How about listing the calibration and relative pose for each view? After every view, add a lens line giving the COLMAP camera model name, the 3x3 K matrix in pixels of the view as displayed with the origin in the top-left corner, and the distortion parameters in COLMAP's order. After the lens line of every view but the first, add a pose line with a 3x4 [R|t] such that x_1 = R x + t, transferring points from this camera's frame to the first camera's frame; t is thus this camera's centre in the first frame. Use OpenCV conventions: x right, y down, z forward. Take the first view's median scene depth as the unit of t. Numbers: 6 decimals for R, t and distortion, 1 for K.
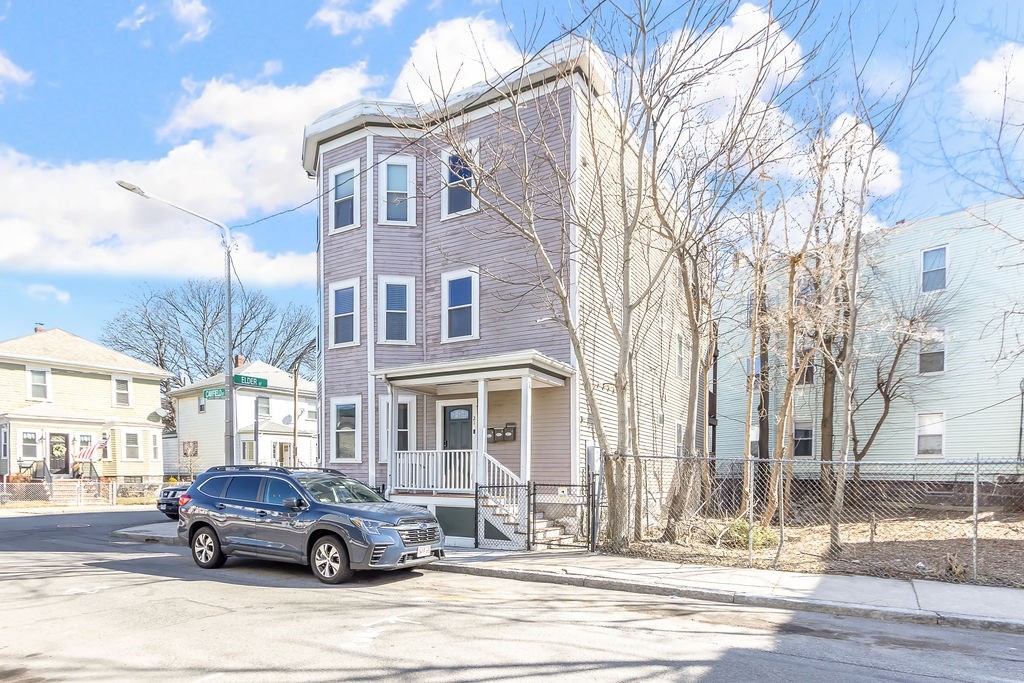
lens RADIAL K [[444.7, 0, 515.0], [0, 444.7, 338.7], [0, 0, 1]] dist [0.002613, 0.000023]
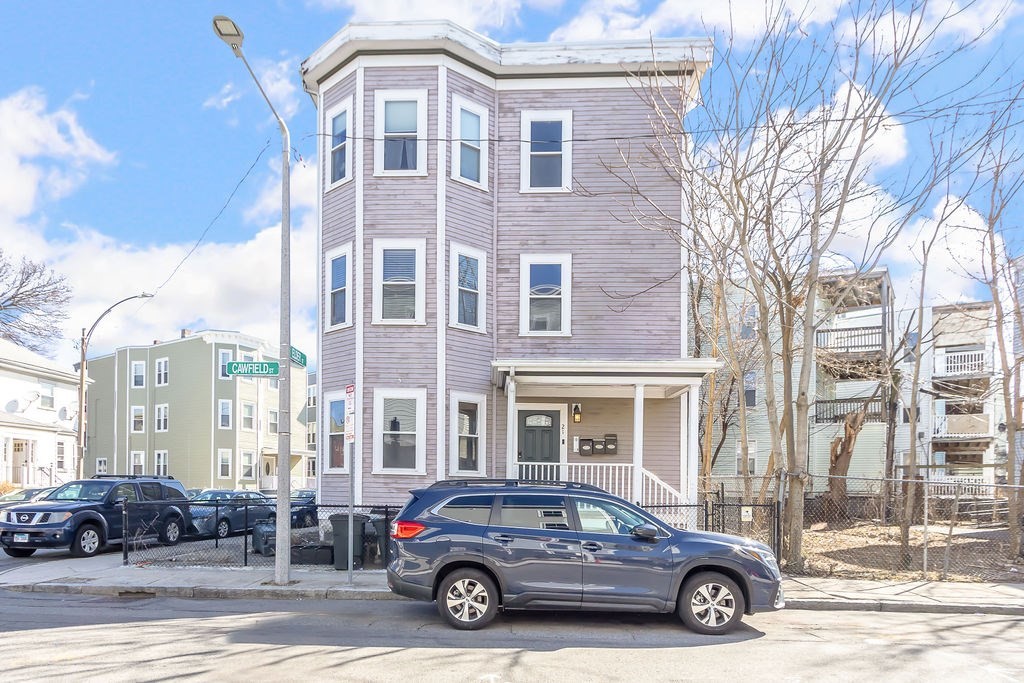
lens RADIAL K [[472.7, 0, 515.3], [0, 472.7, 342.8], [0, 0, 1]] dist [0.006973, -0.003436]
pose [[0.924054, 0.121247, 0.362523, -0.501498], [-0.120552, 0.992401, -0.024629, 0.047213], [-0.362755, -0.020944, 0.931649, 0.163858]]
